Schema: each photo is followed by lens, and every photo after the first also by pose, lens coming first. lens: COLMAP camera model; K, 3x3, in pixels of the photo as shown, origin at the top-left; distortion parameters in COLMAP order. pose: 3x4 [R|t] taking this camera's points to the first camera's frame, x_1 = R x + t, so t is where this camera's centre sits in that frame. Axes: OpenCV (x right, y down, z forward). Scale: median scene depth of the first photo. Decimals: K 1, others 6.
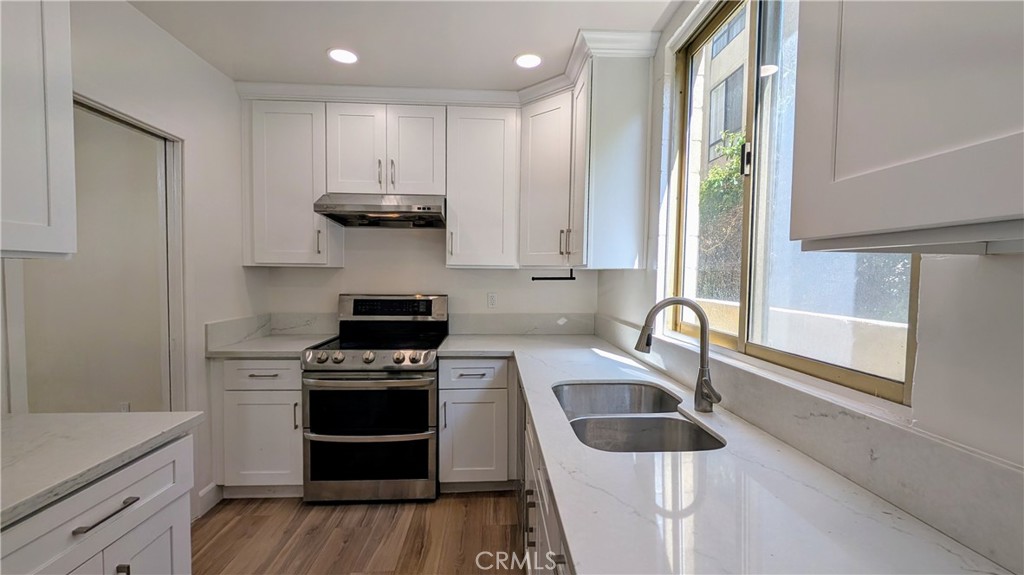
lens RADIAL K [[404.0, 0, 512.0], [0, 404.0, 287.5], [0, 0, 1]] dist [-0.009581, 0.000093]
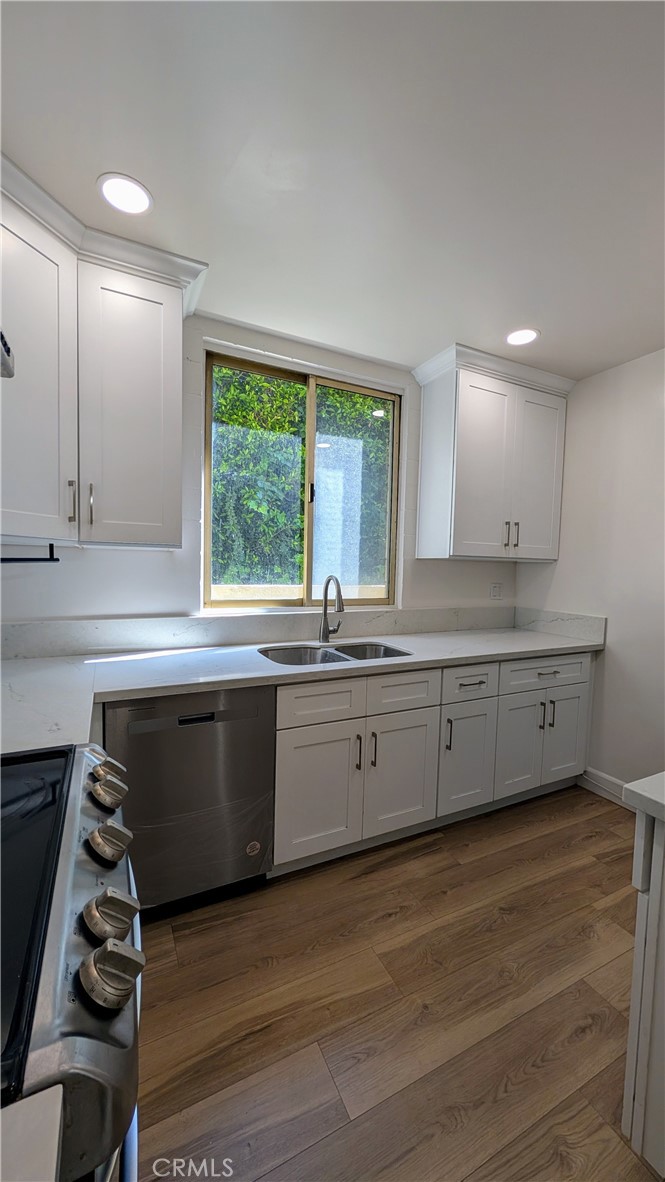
lens RADIAL K [[442.4, 0, 329.9], [0, 442.4, 593.4], [0, 0, 1]] dist [0.001025, 0.000174]
pose [[-0.379601, -0.076719, 0.921964, -0.676409], [0.006503, 0.996310, 0.085583, -0.029087], [-0.925128, 0.038483, -0.377701, 0.938038]]
